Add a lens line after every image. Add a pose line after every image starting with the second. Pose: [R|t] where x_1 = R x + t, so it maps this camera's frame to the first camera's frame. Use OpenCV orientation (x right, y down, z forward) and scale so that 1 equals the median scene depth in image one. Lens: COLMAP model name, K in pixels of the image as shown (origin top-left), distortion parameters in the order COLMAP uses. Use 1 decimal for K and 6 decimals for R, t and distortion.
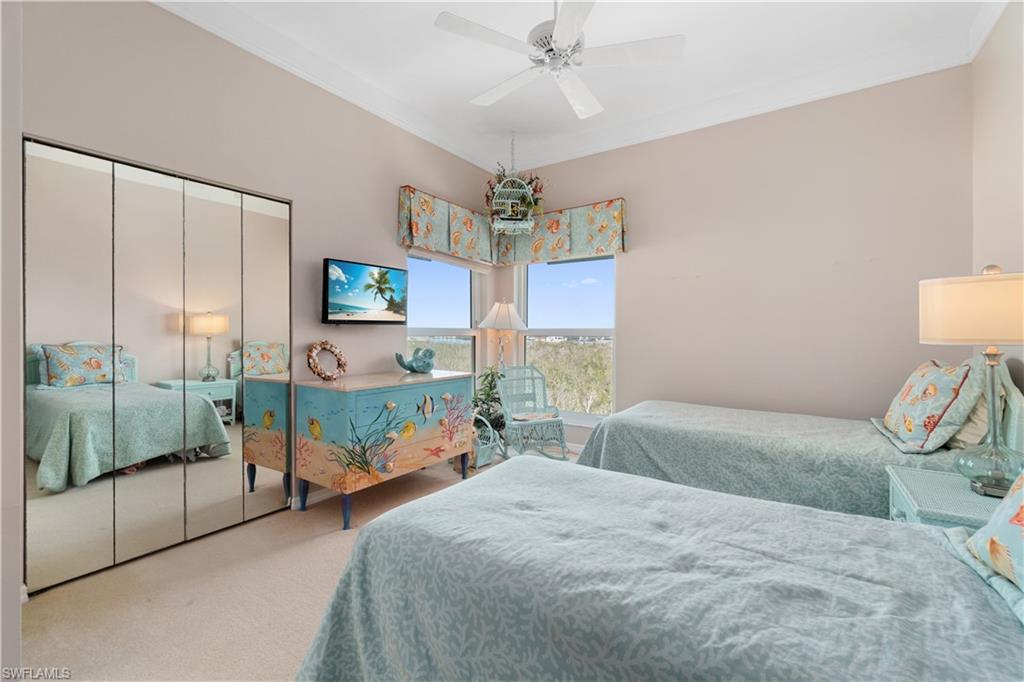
lens RADIAL K [[441.5, 0, 512.0], [0, 441.5, 341.0], [0, 0, 1]] dist [0.000510, 0.000080]
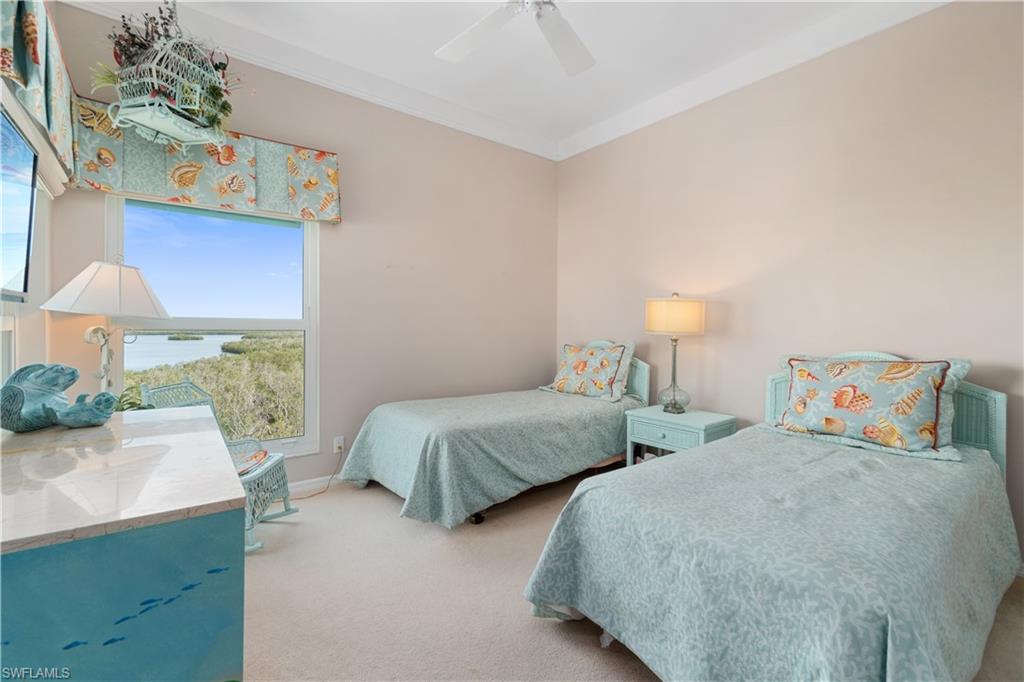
lens RADIAL K [[443.1, 0, 511.7], [0, 443.1, 333.3], [0, 0, 1]] dist [-0.000336, 0.000052]
pose [[0.314753, -0.014178, 0.949068, -0.402896], [0.007712, 0.999894, 0.012380, -0.011530], [-0.949142, 0.003422, 0.314829, 0.448150]]
